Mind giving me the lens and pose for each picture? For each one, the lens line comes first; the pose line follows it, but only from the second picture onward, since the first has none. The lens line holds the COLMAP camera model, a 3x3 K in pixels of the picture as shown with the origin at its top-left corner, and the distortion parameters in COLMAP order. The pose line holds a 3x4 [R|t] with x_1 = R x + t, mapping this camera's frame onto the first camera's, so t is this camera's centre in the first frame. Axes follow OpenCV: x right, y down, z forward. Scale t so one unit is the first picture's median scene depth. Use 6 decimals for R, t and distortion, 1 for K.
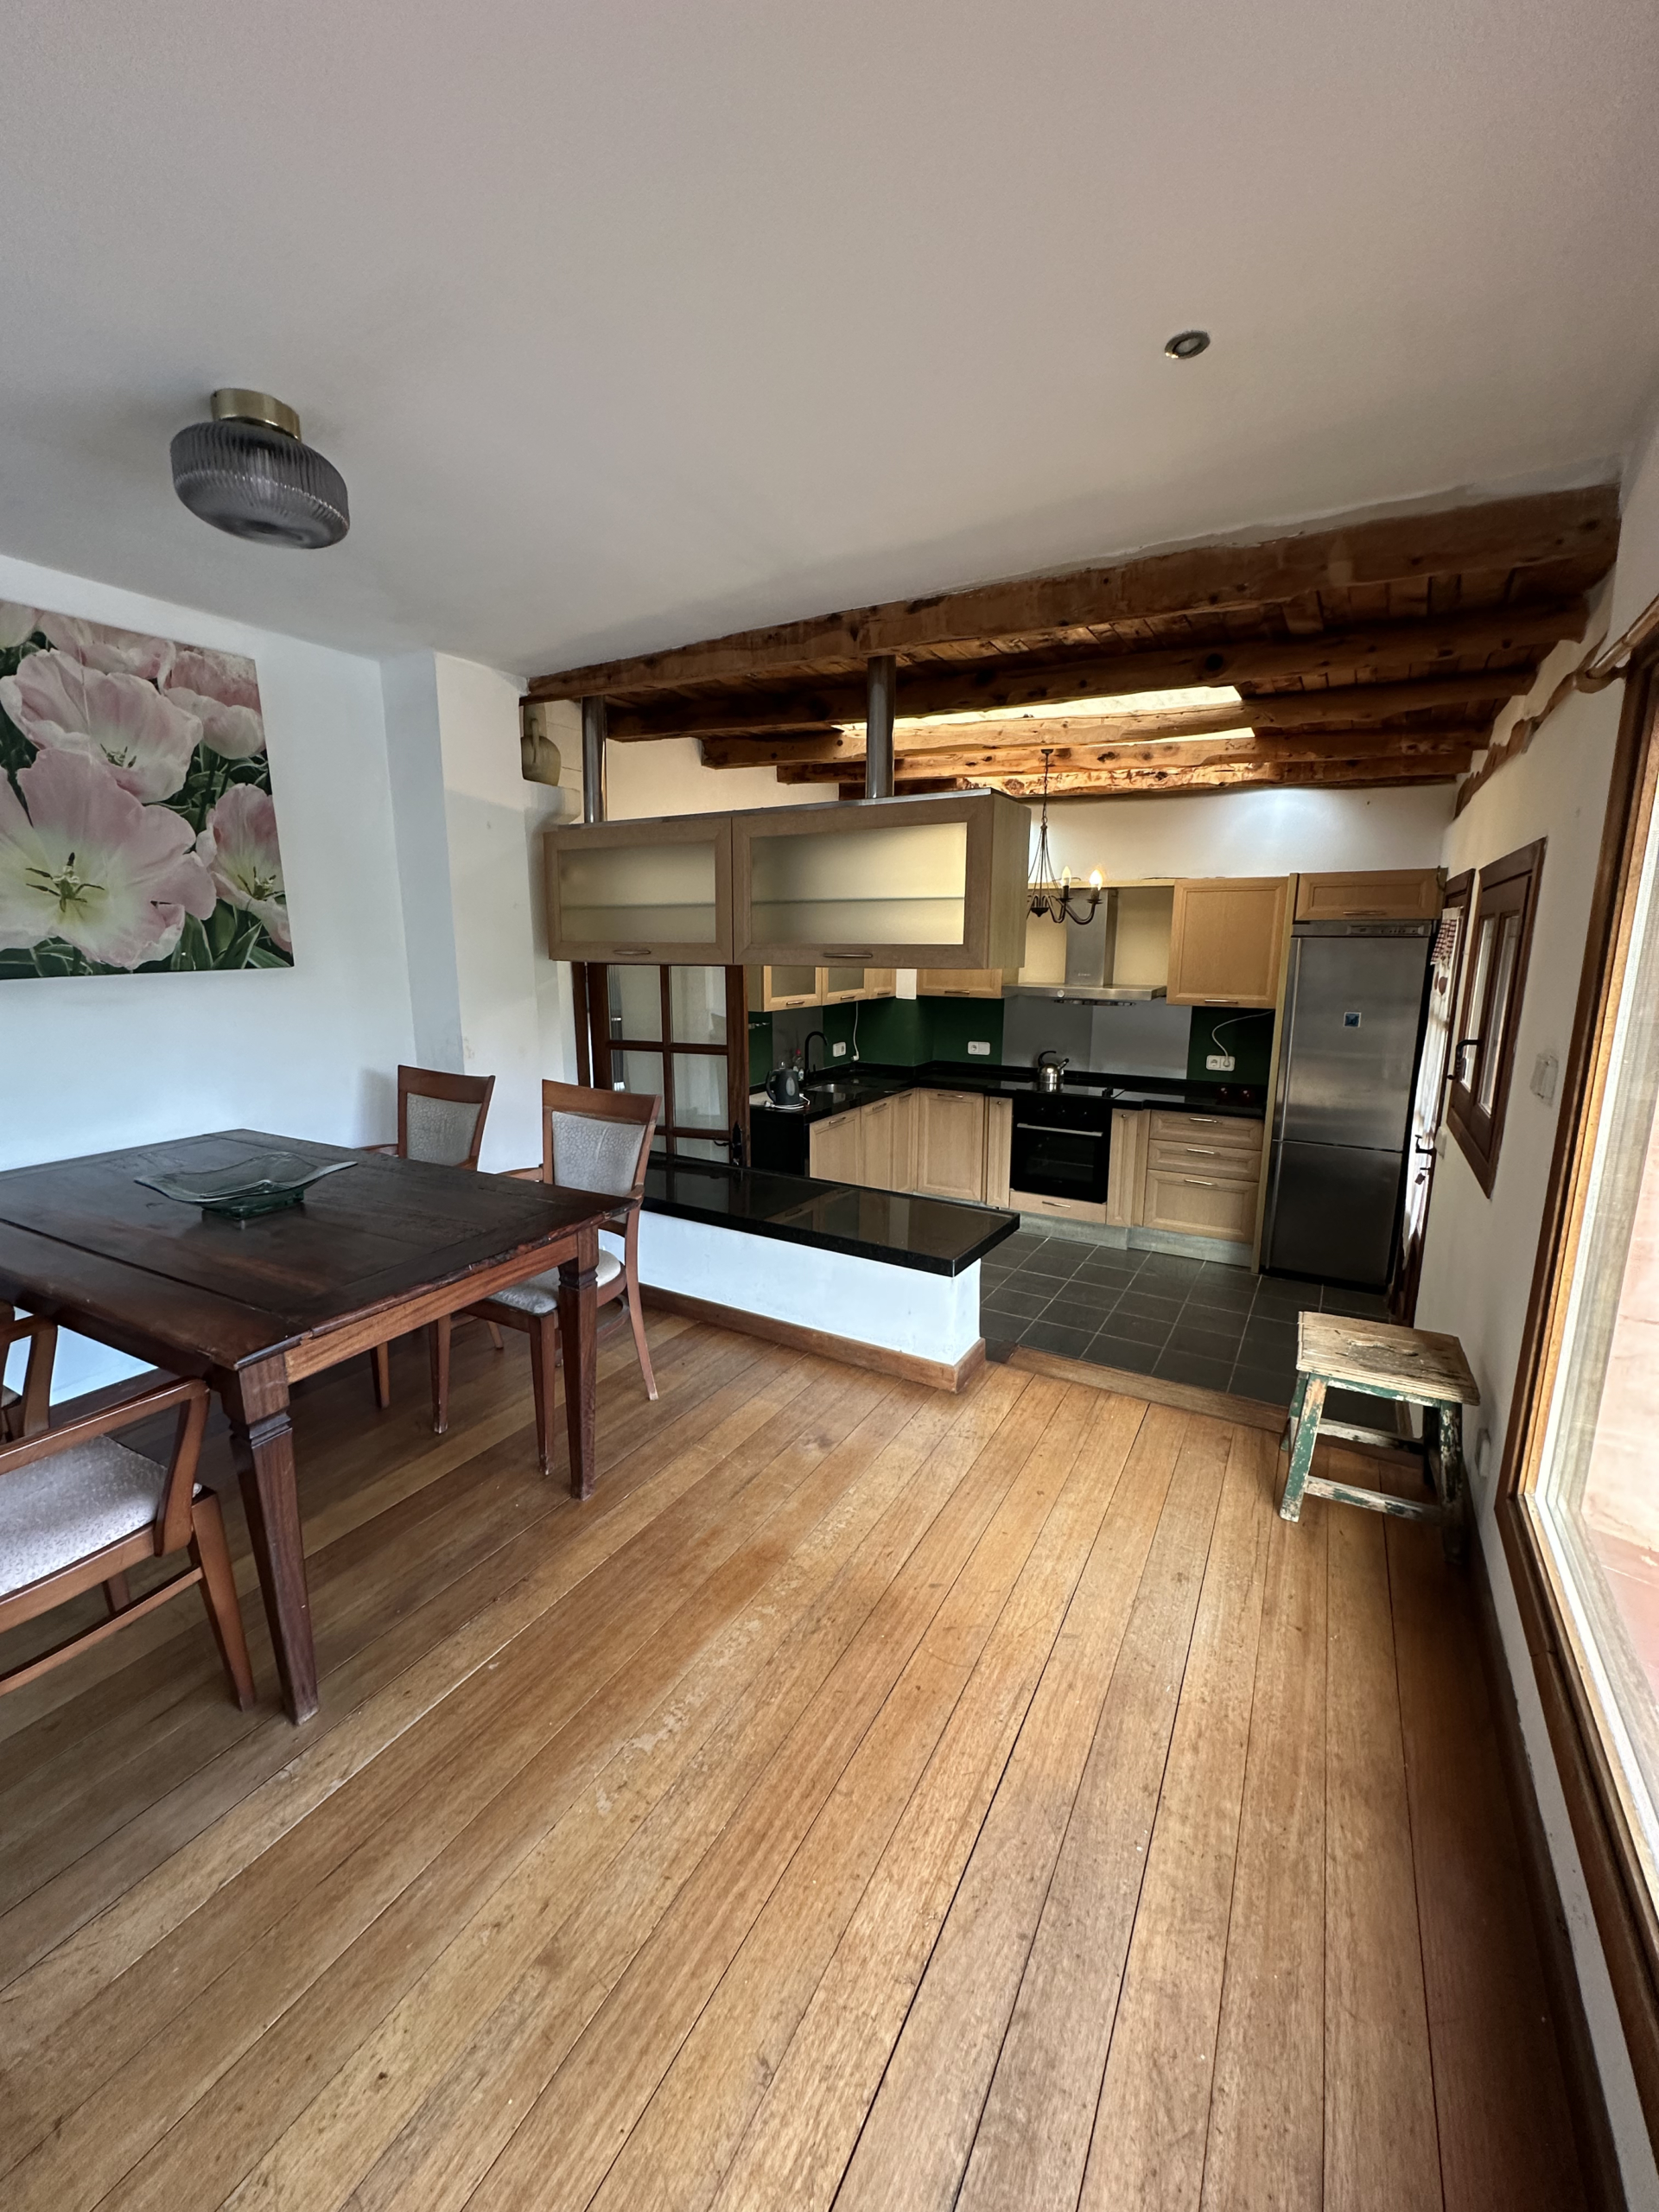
lens RADIAL K [[882.7, 0, 830.1], [0, 882.7, 1106.8], [0, 0, 1]] dist [-0.003295, 0.000695]
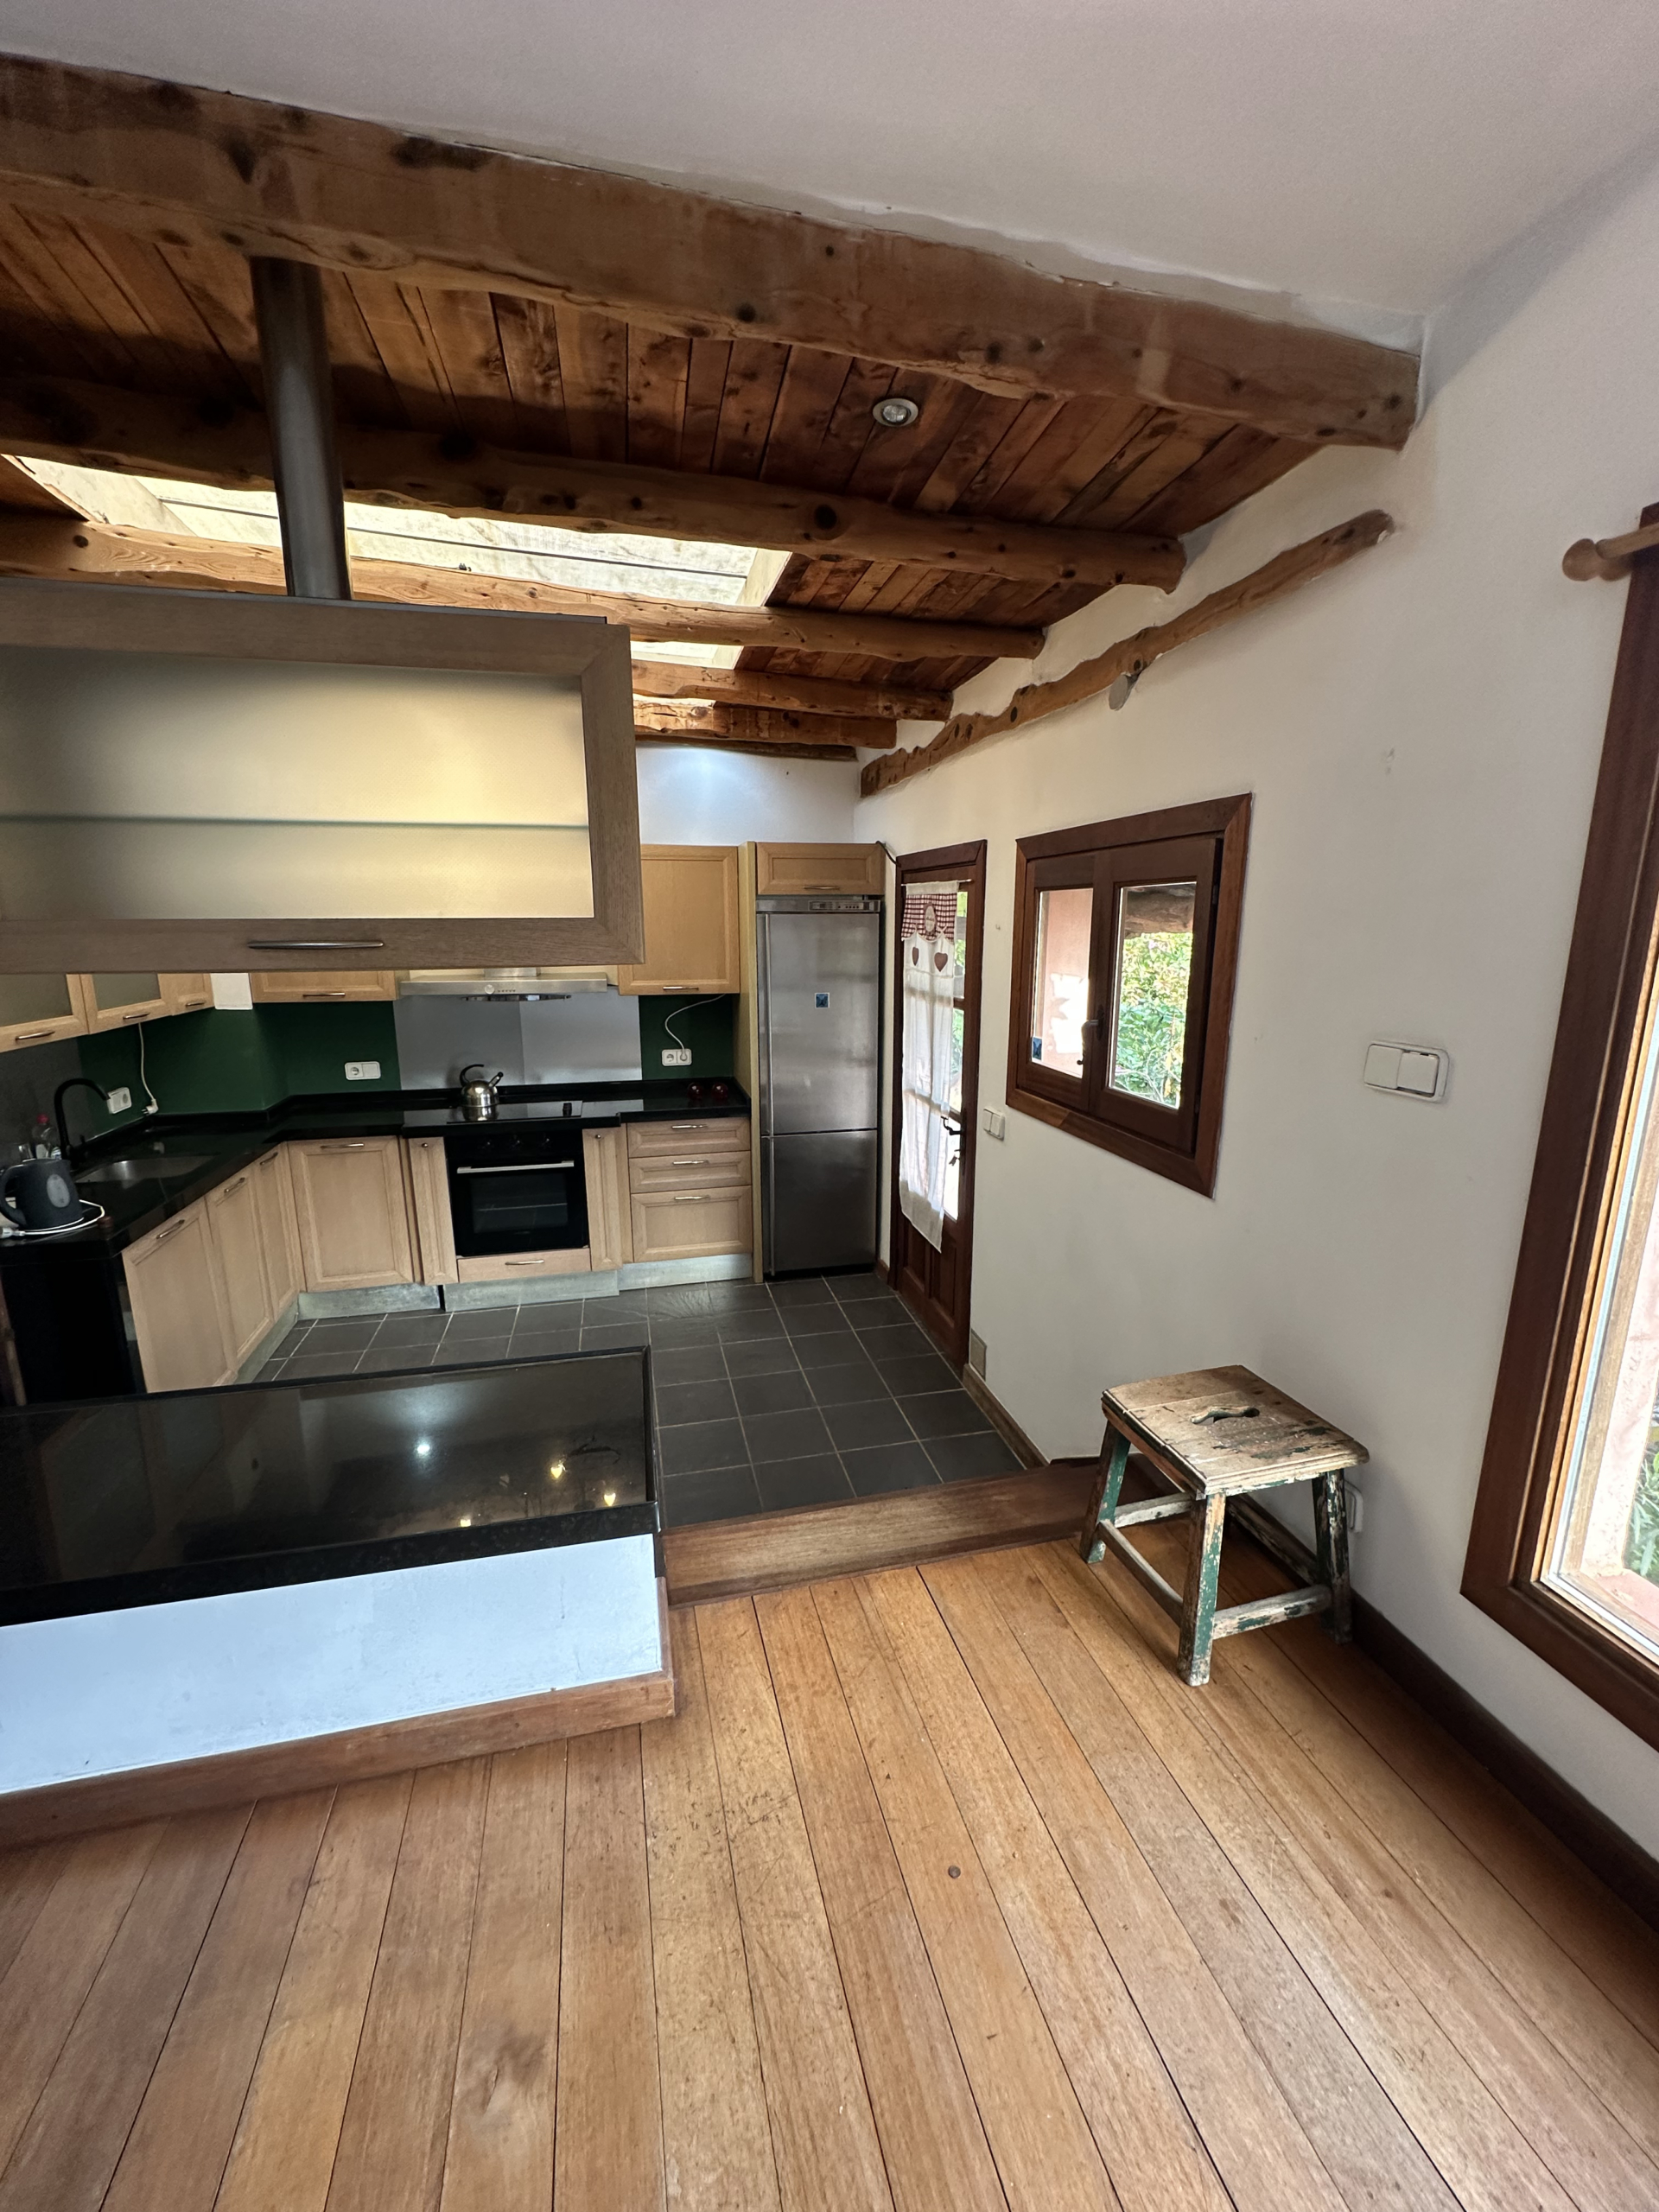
lens RADIAL K [[882.7, 0, 827.3], [0, 882.7, 1105.7], [0, 0, 1]] dist [-0.003295, 0.000695]
pose [[0.721095, -0.146590, 0.677151, -0.076470], [0.134087, 0.988410, 0.071182, -0.060730], [-0.679737, 0.039468, 0.732393, 0.344263]]
